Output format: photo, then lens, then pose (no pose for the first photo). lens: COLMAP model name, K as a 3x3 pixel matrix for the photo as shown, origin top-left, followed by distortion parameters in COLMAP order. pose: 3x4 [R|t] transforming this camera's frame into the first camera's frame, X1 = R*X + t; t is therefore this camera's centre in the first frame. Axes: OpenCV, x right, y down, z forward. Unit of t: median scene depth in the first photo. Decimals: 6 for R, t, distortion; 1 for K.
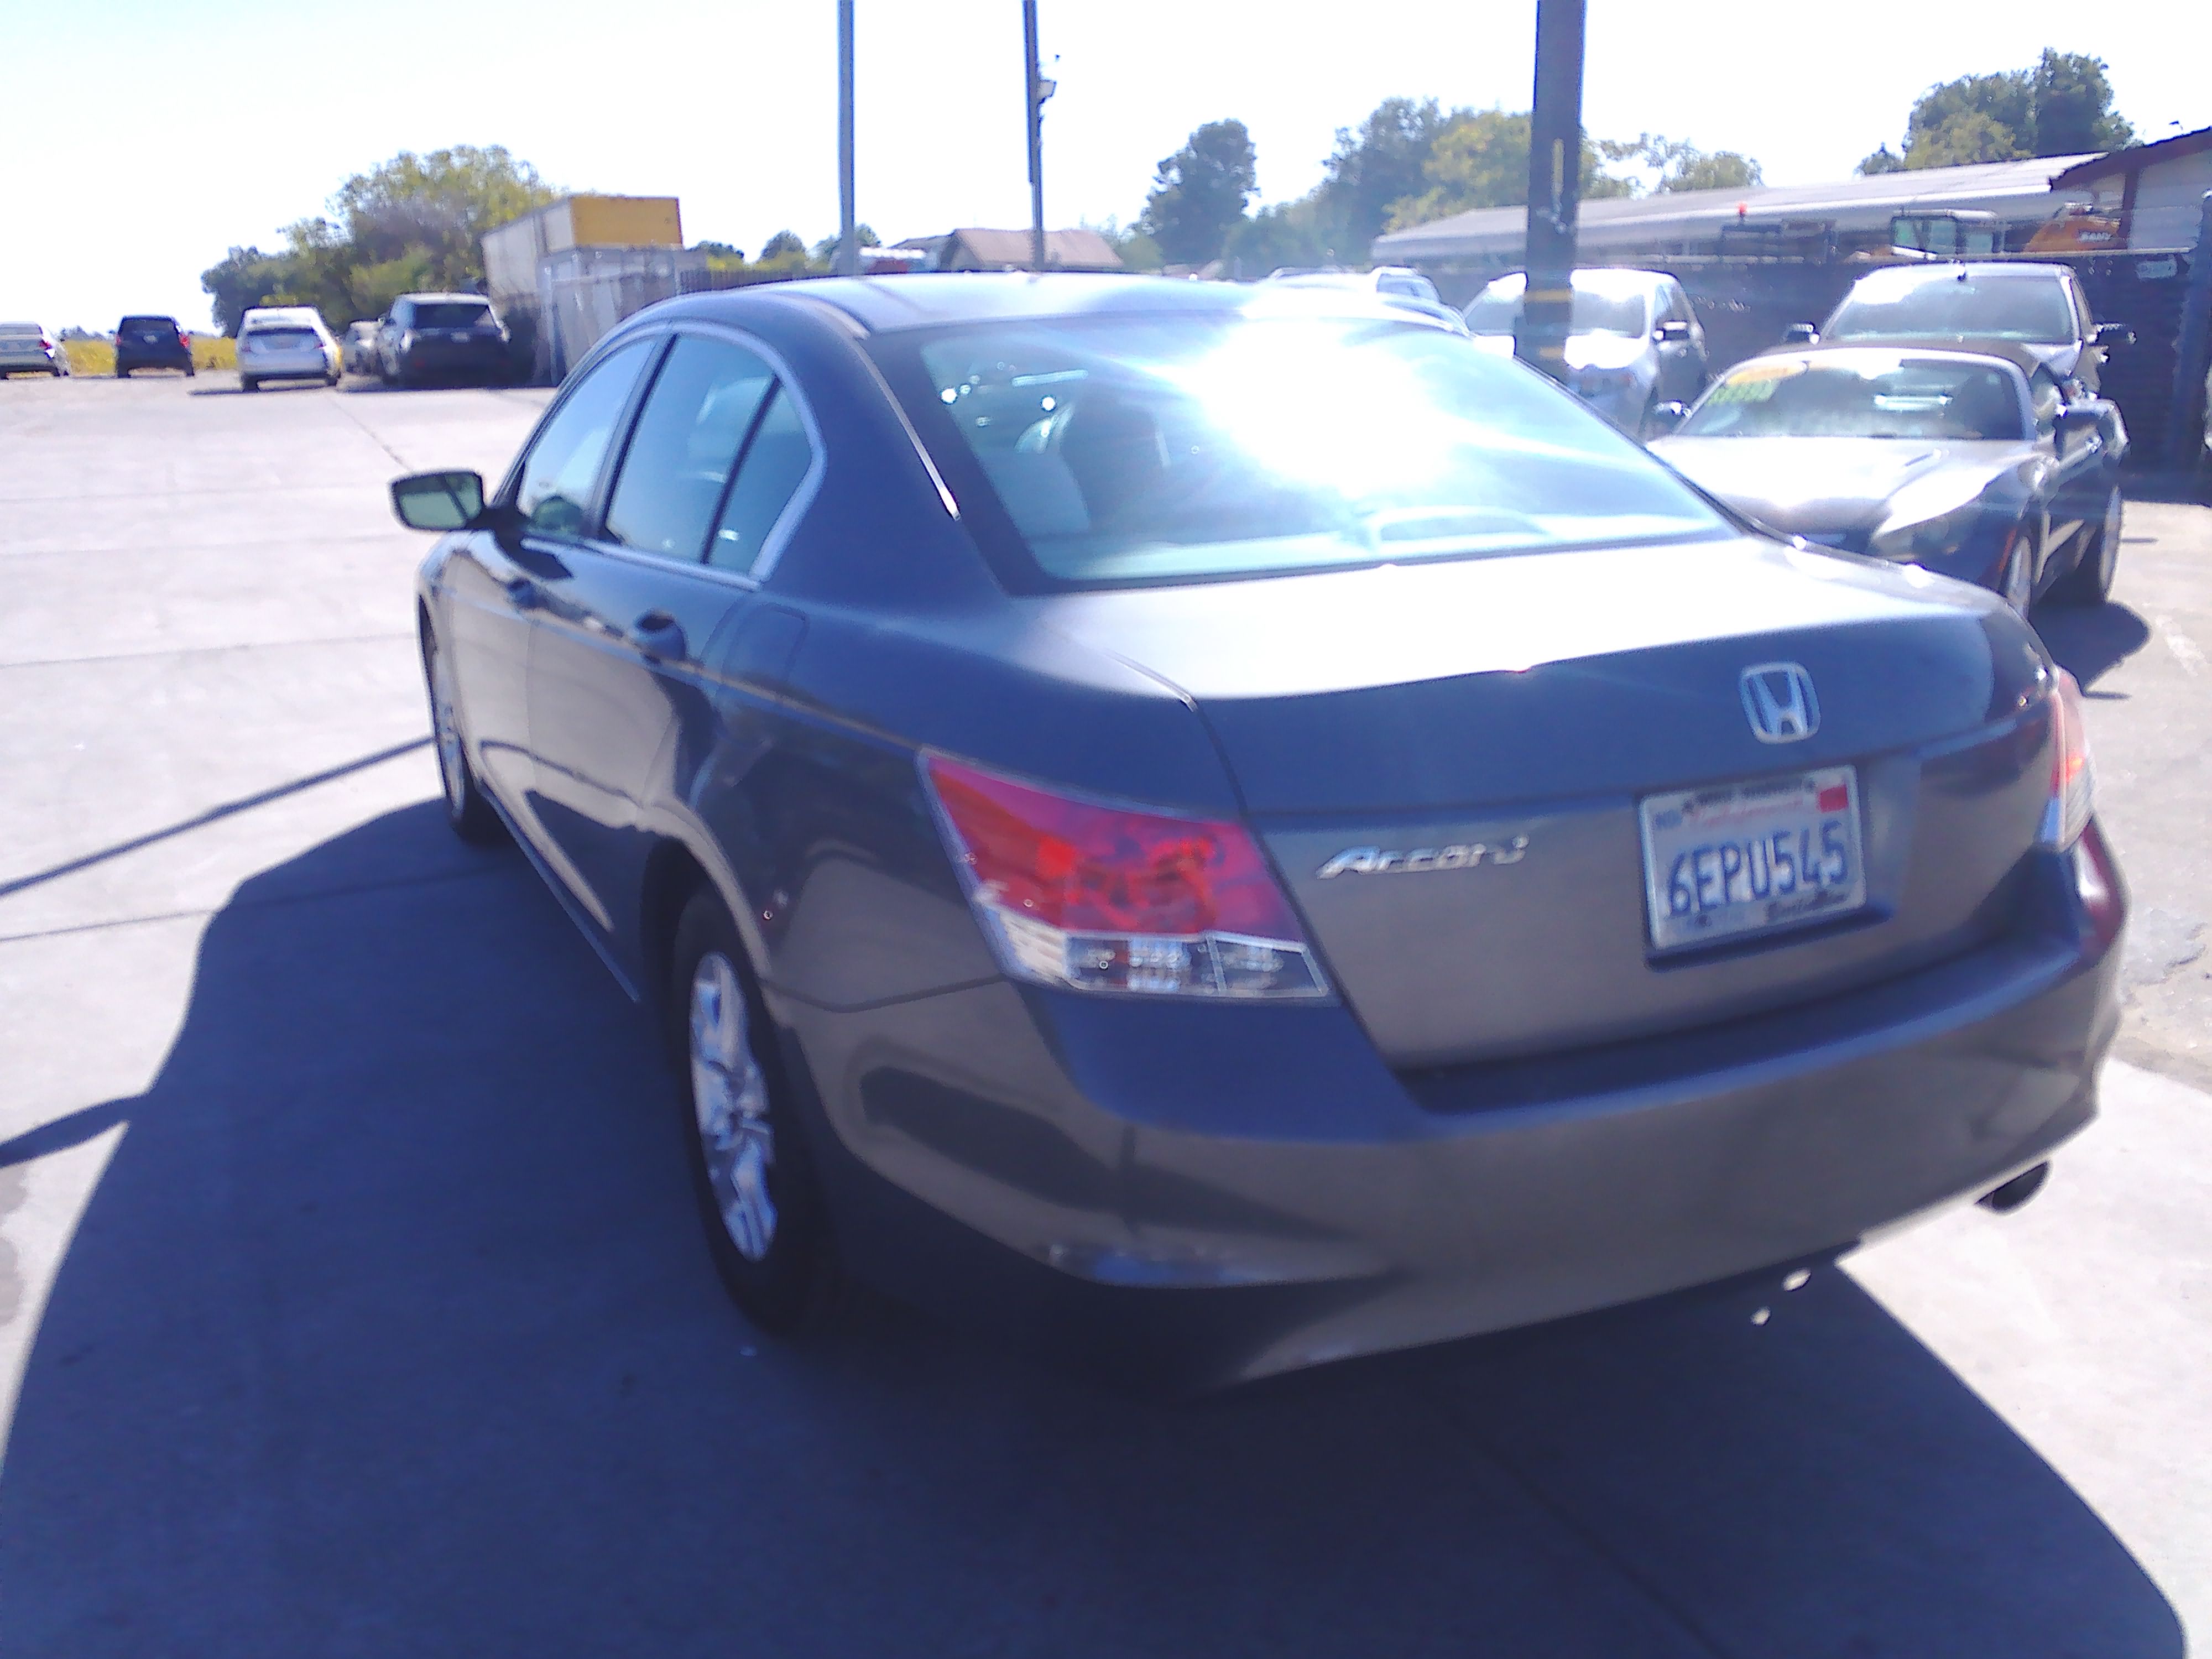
lens RADIAL K [[1712.9, 0, 1061.2], [0, 1712.9, 831.0], [0, 0, 1]] dist [0.060015, -0.070105]
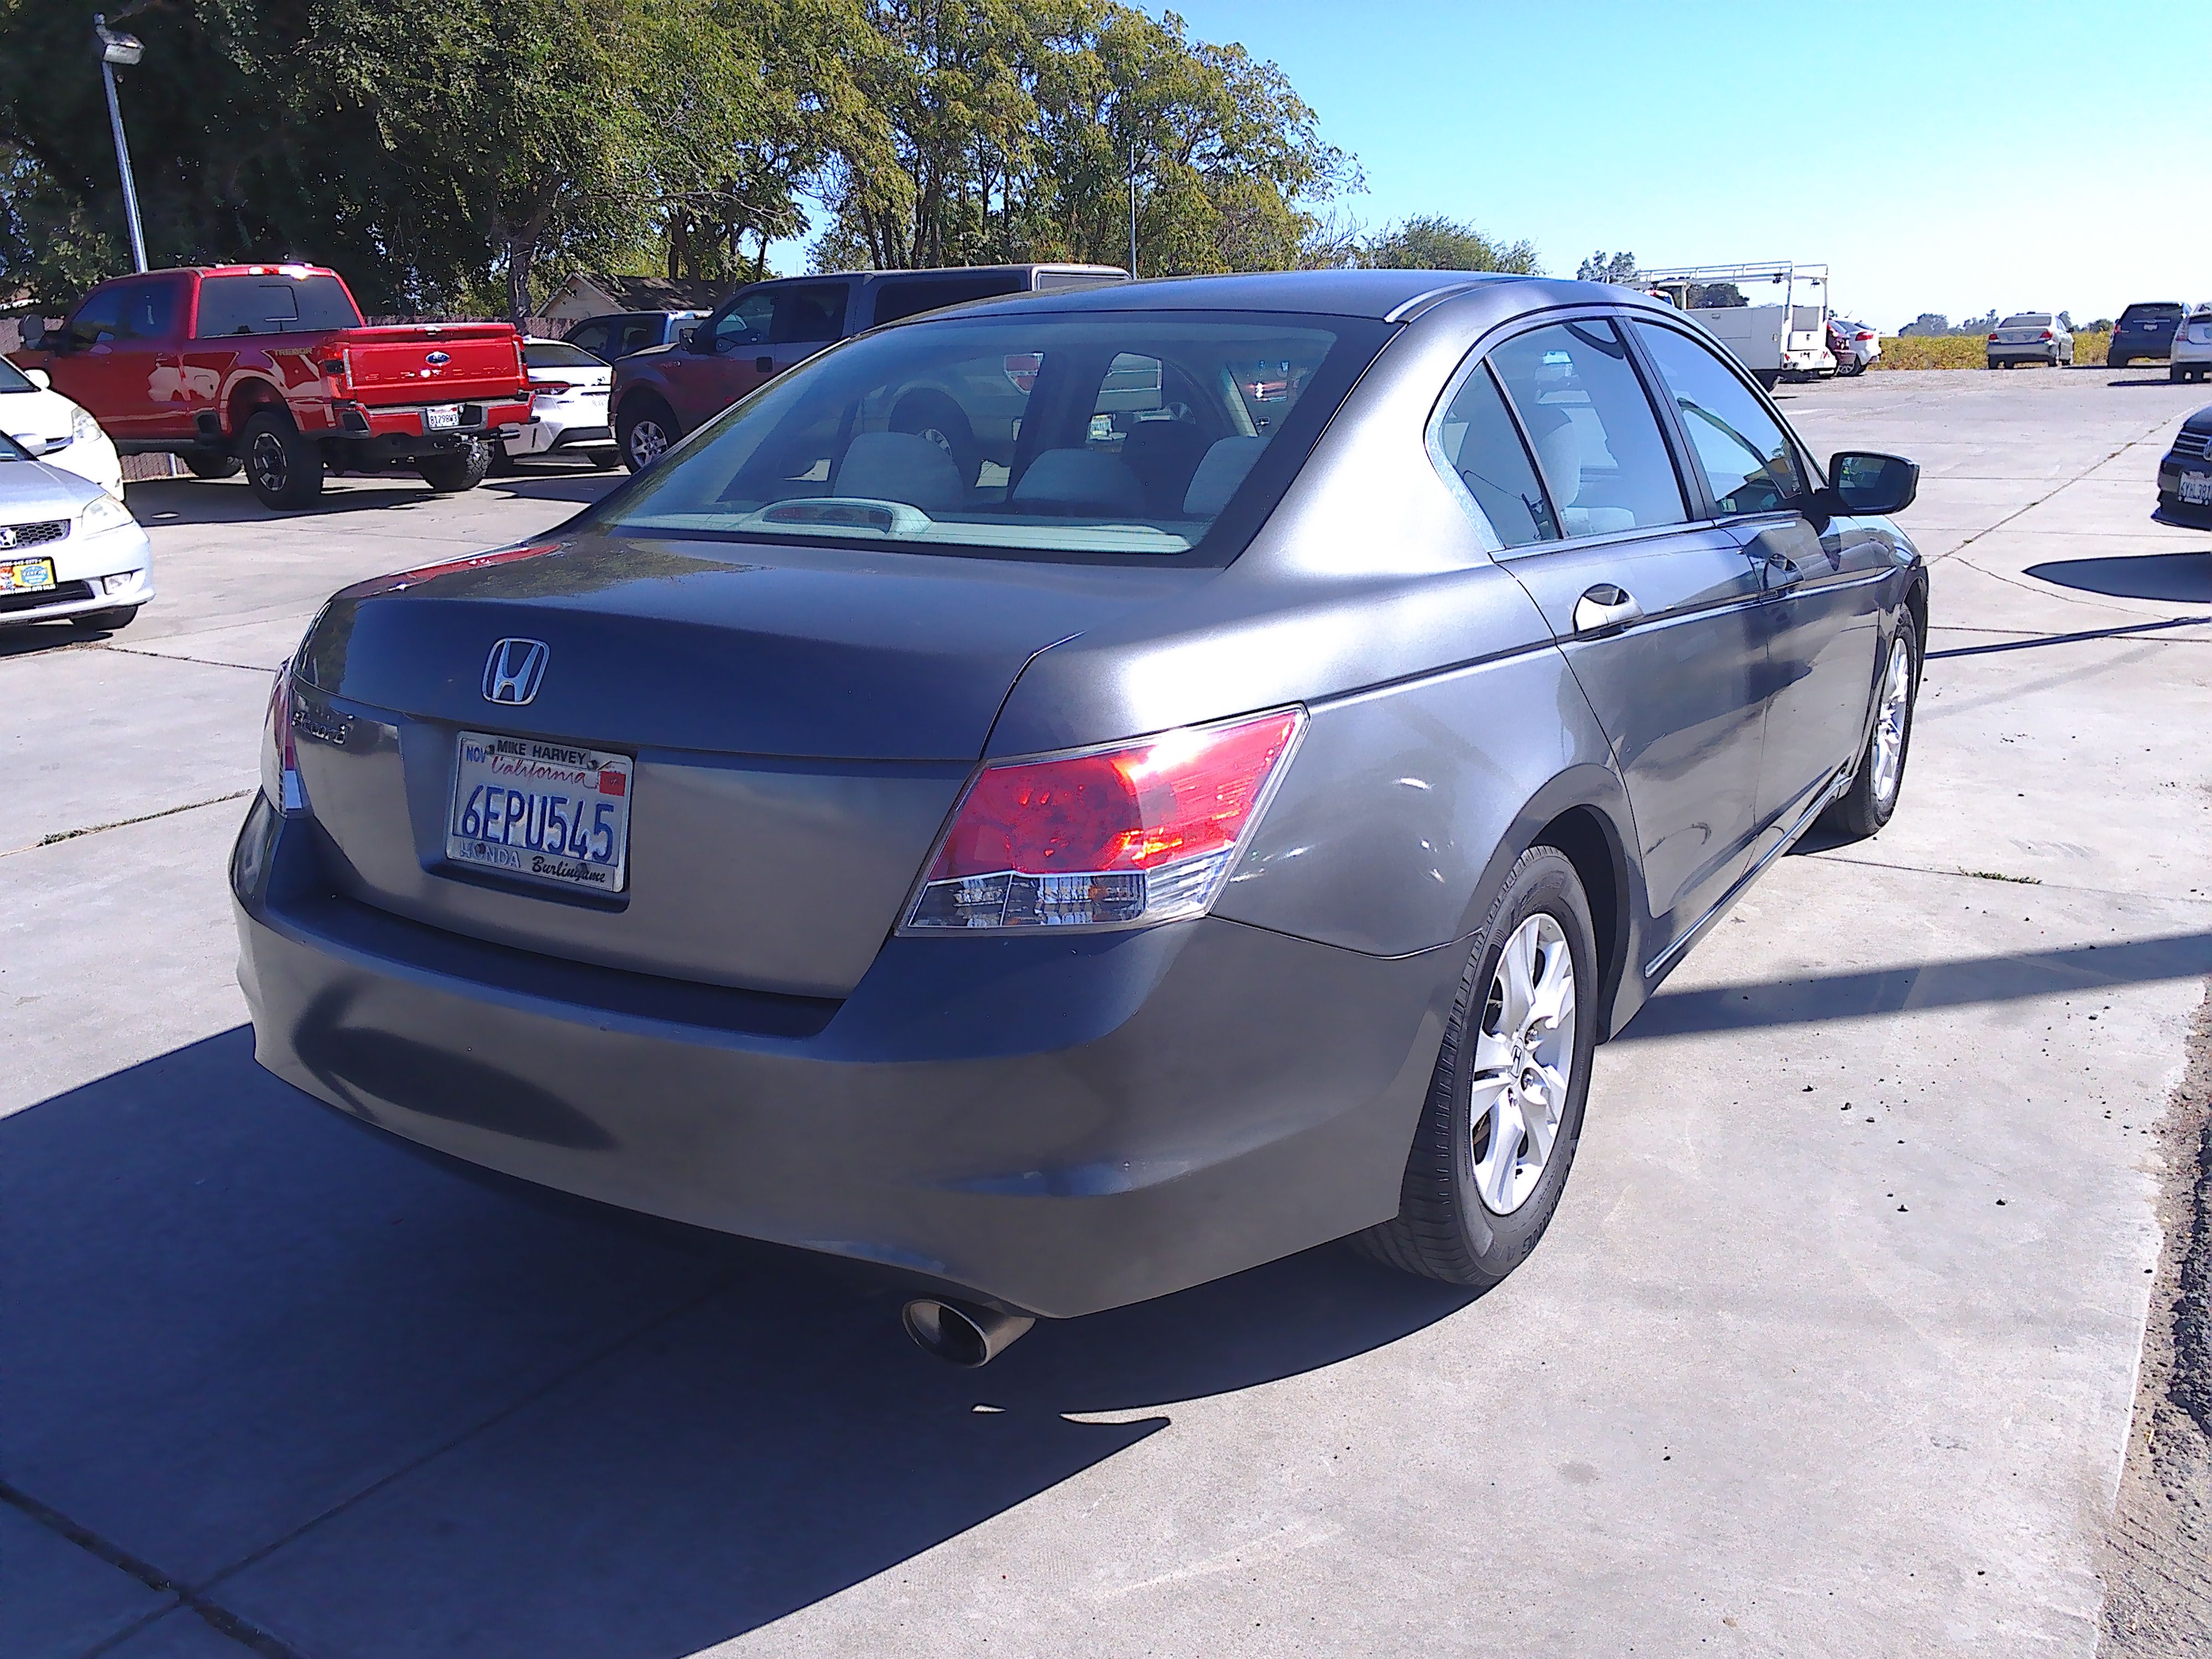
lens RADIAL K [[1712.9, 0, 1061.2], [0, 1712.9, 831.0], [0, 0, 1]] dist [0.060015, -0.070105]
pose [[0.510924, 0.226718, -0.829190, 1.461461], [-0.221957, 0.966678, 0.127546, -0.184576], [0.830477, 0.118879, 0.544221, 0.665174]]
